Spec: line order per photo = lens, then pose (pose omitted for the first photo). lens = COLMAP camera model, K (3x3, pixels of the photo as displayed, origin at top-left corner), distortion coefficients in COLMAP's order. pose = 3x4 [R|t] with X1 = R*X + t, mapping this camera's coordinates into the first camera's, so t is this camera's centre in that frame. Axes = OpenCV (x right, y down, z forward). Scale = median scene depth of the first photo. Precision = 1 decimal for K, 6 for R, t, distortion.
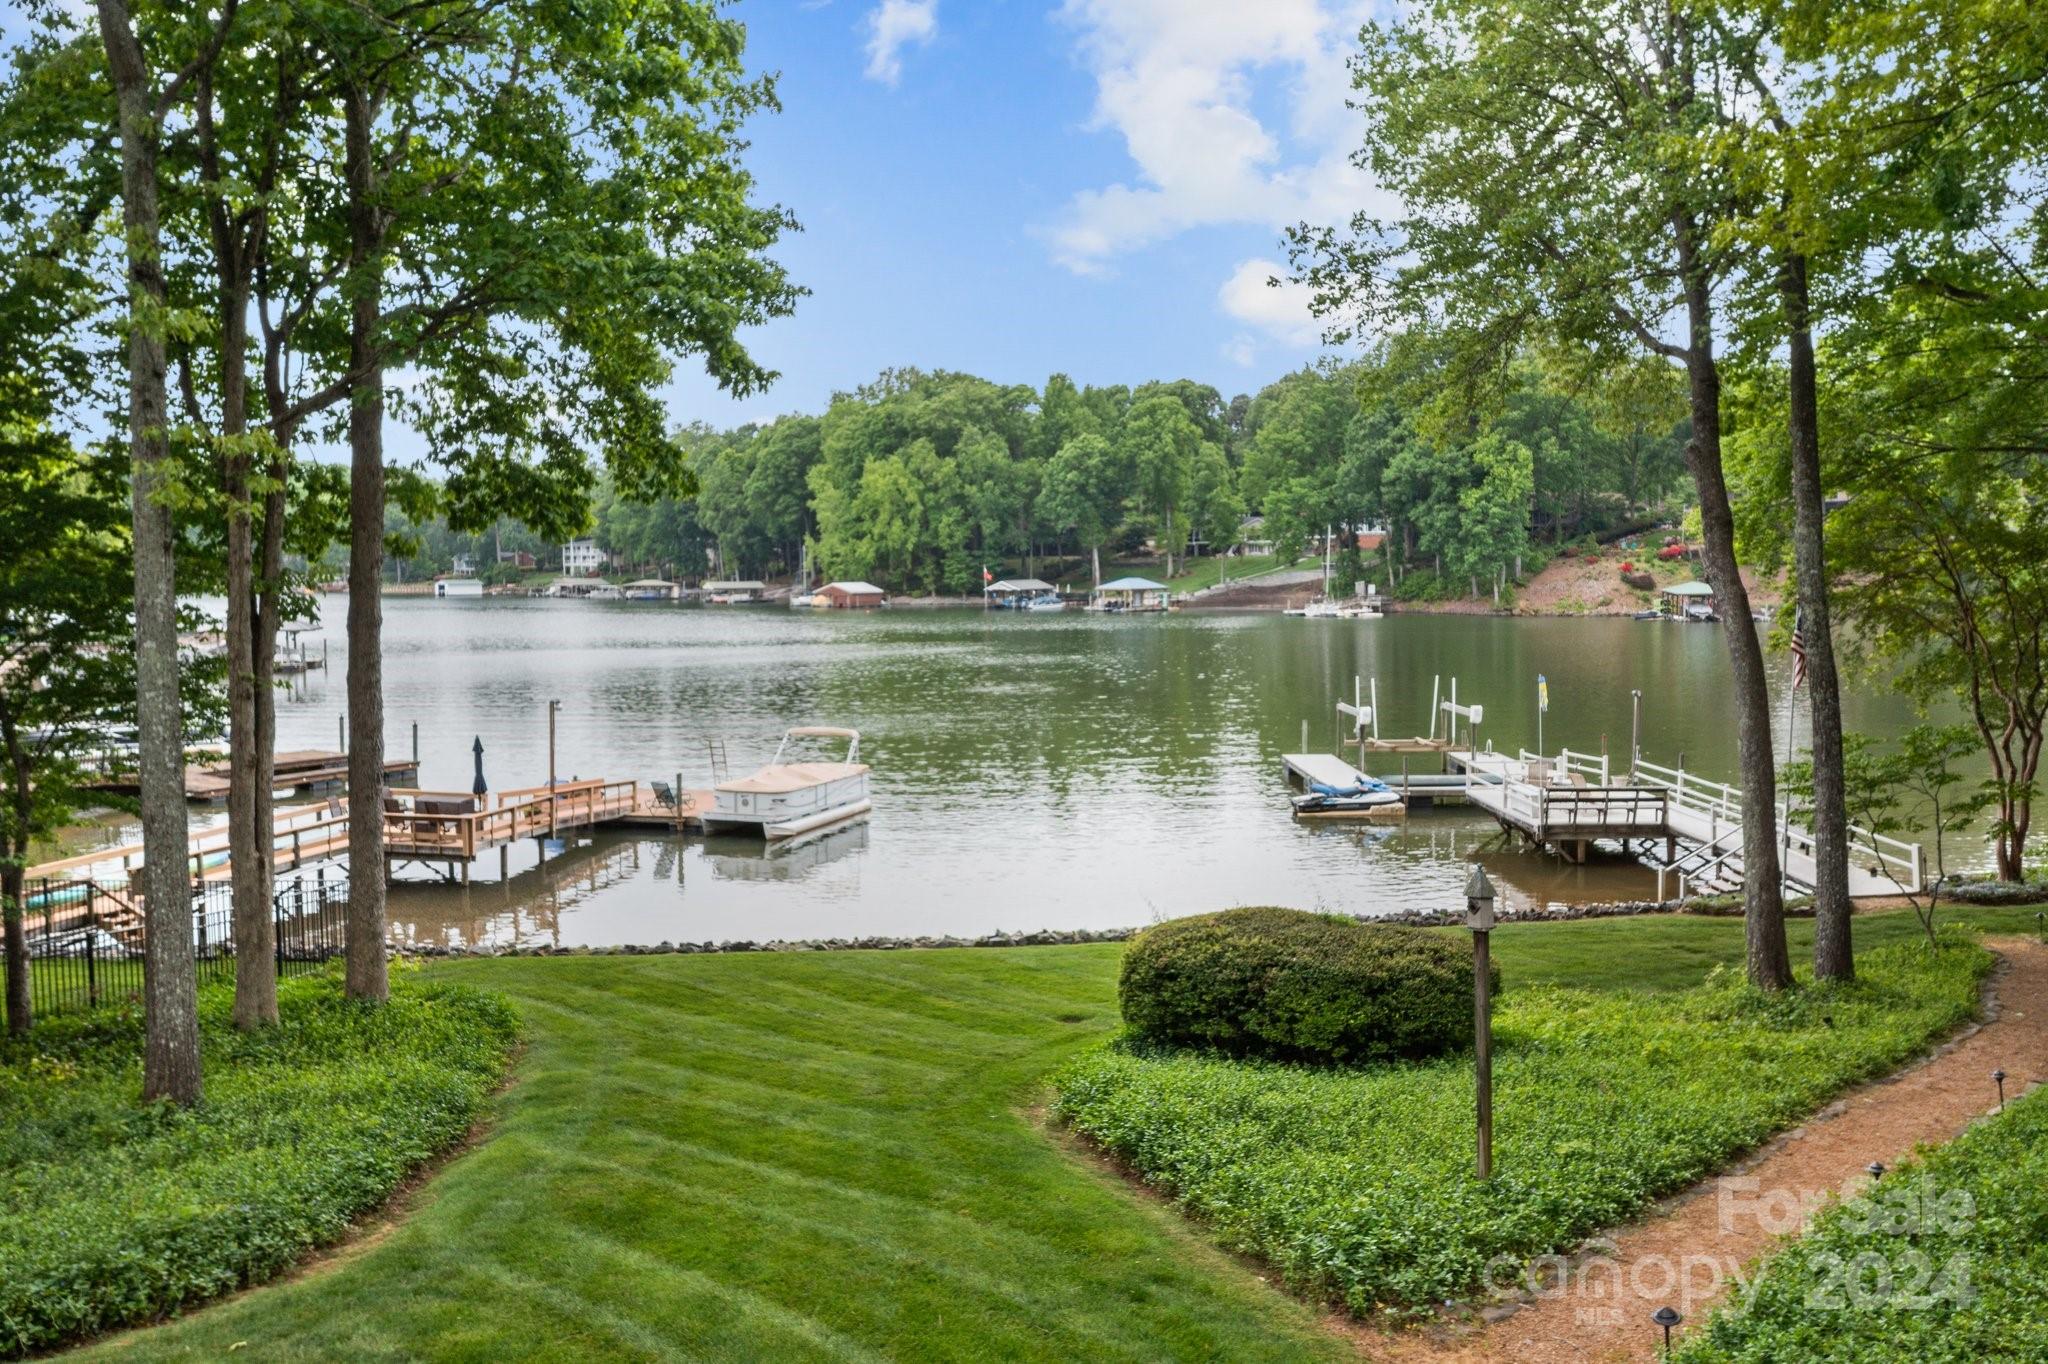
lens RADIAL K [[1655.7, 0, 1020.8], [0, 1655.7, 675.7], [0, 0, 1]] dist [-0.002827, 0.011219]
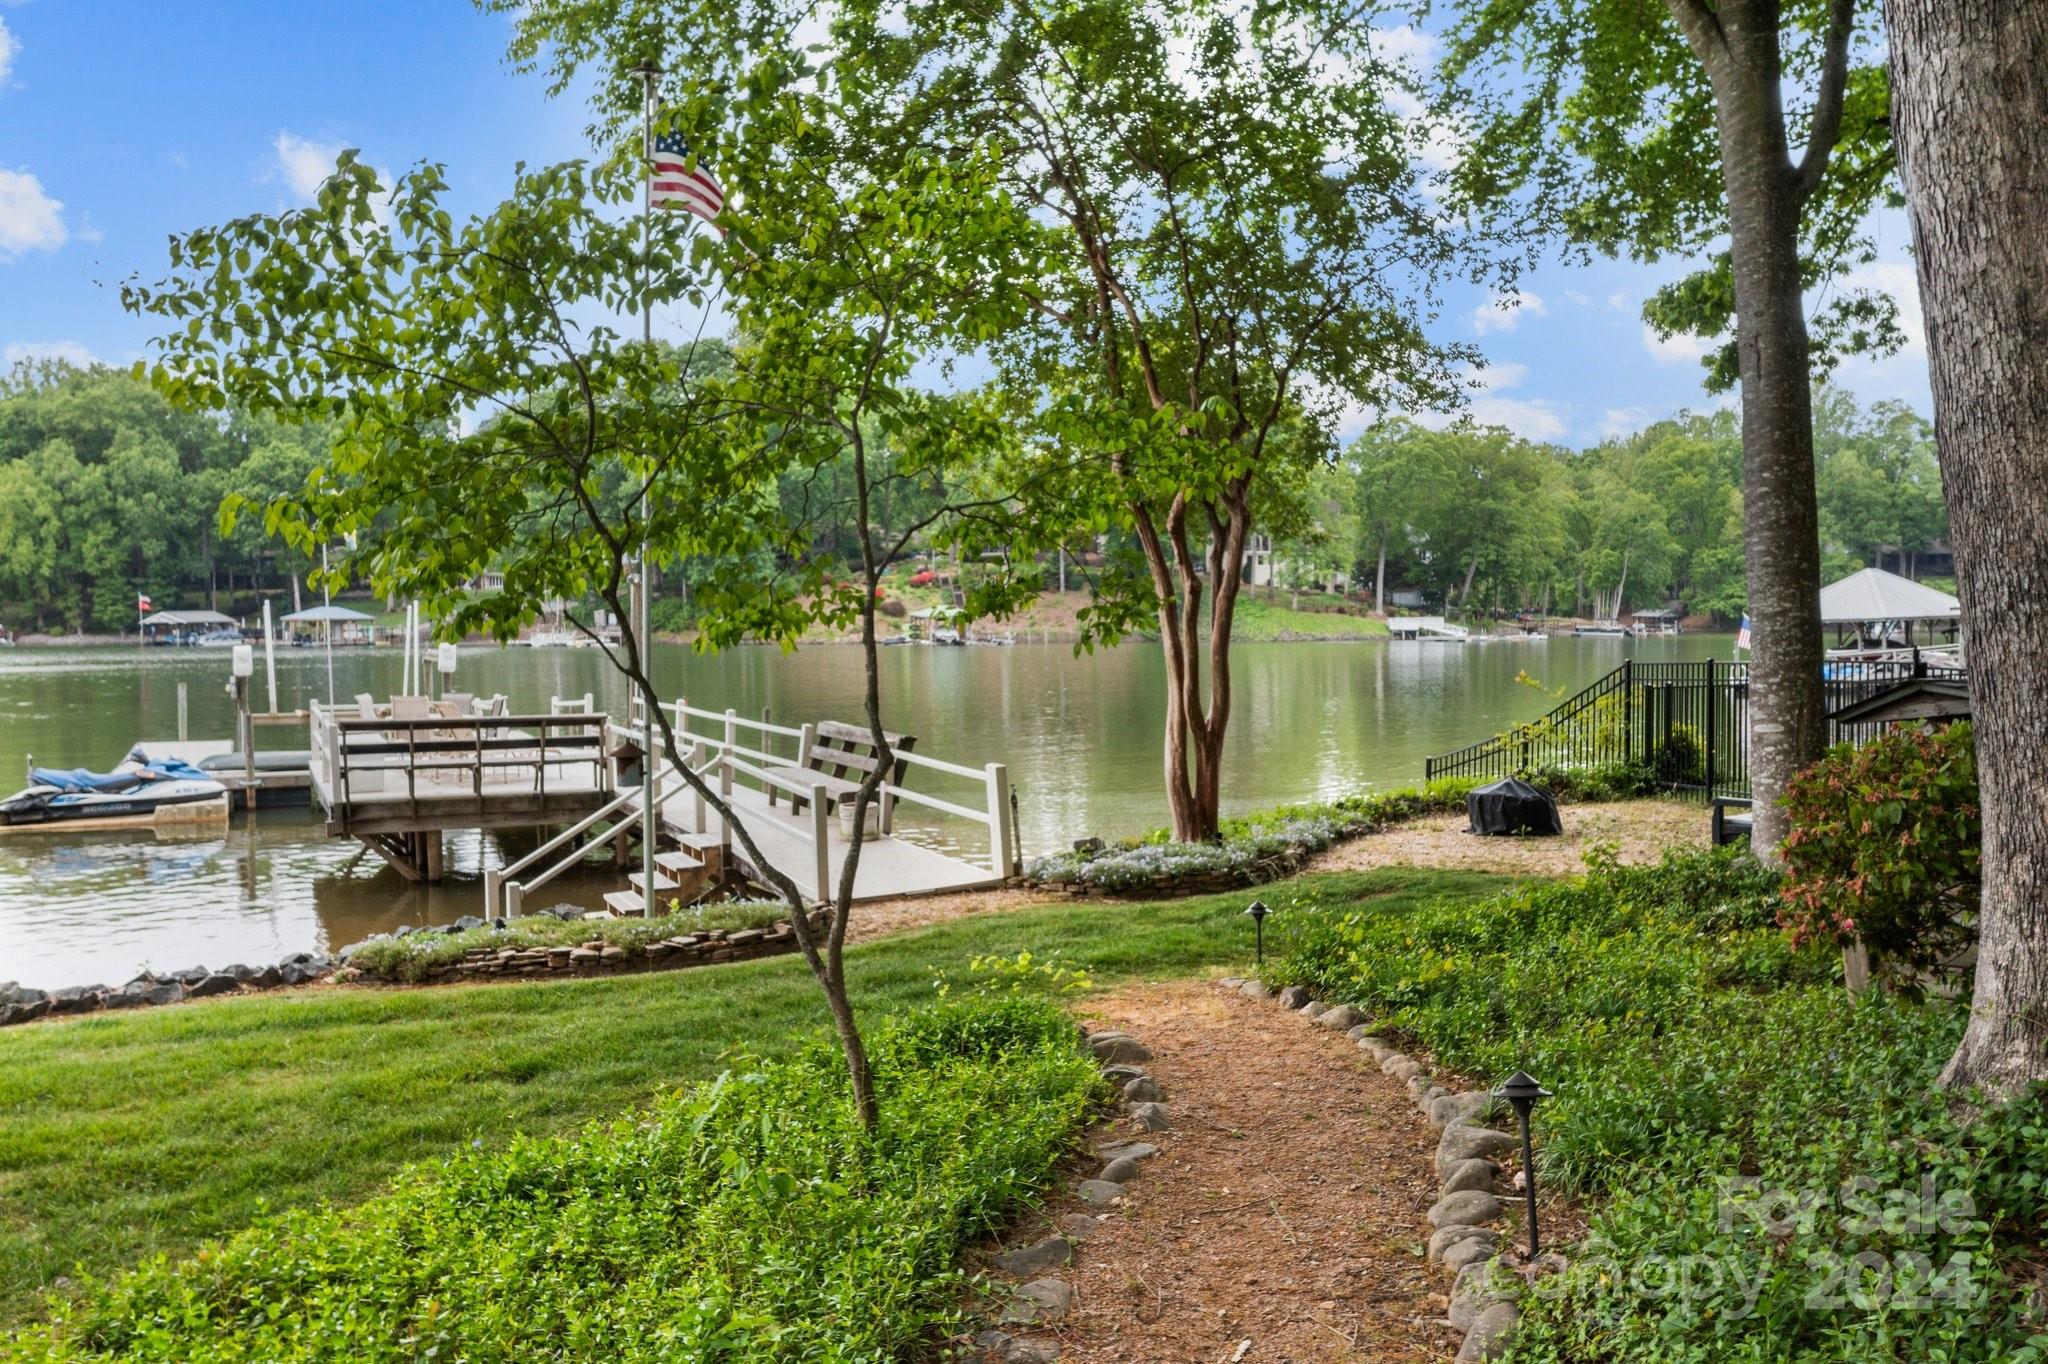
lens RADIAL K [[1653.8, 0, 1019.3], [0, 1653.8, 678.7], [0, 0, 1]] dist [-0.000615, 0.011462]
pose [[0.916576, -0.013307, 0.399638, 0.254983], [0.027530, 0.999175, -0.029869, 0.061972], [-0.398911, 0.038379, 0.916186, 0.413561]]
